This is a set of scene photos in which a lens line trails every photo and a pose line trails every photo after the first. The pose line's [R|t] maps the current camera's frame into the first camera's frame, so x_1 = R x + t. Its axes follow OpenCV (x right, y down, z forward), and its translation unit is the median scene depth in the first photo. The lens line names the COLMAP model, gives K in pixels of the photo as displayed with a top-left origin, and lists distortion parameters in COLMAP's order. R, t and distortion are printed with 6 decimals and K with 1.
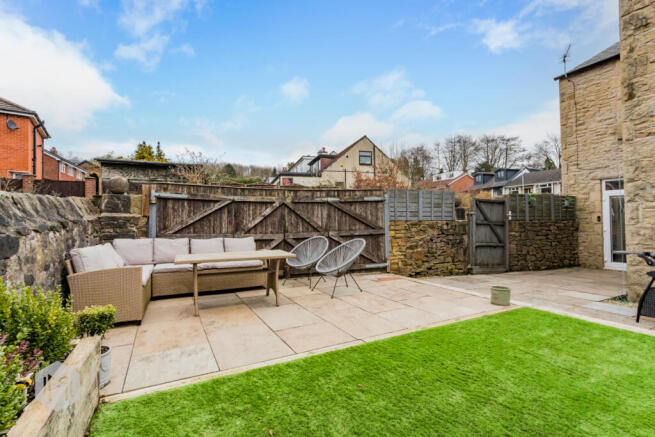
lens RADIAL K [[309.9, 0, 326.3], [0, 309.9, 217.6], [0, 0, 1]] dist [0.003227, 0.000184]
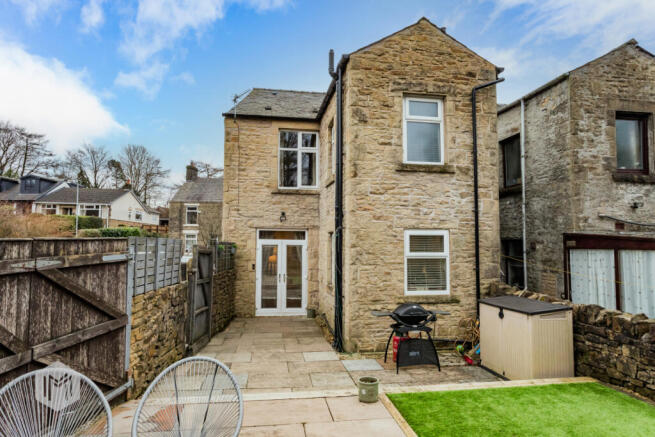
lens RADIAL K [[388.9, 0, 327.5], [0, 388.9, 218.5], [0, 0, 1]] dist [-0.004650, -0.000506]
pose [[0.329213, 0.077775, 0.941047, -0.248589], [-0.025386, 0.996971, -0.073516, -0.065307], [-0.943914, 0.000313, 0.330190, 0.353862]]
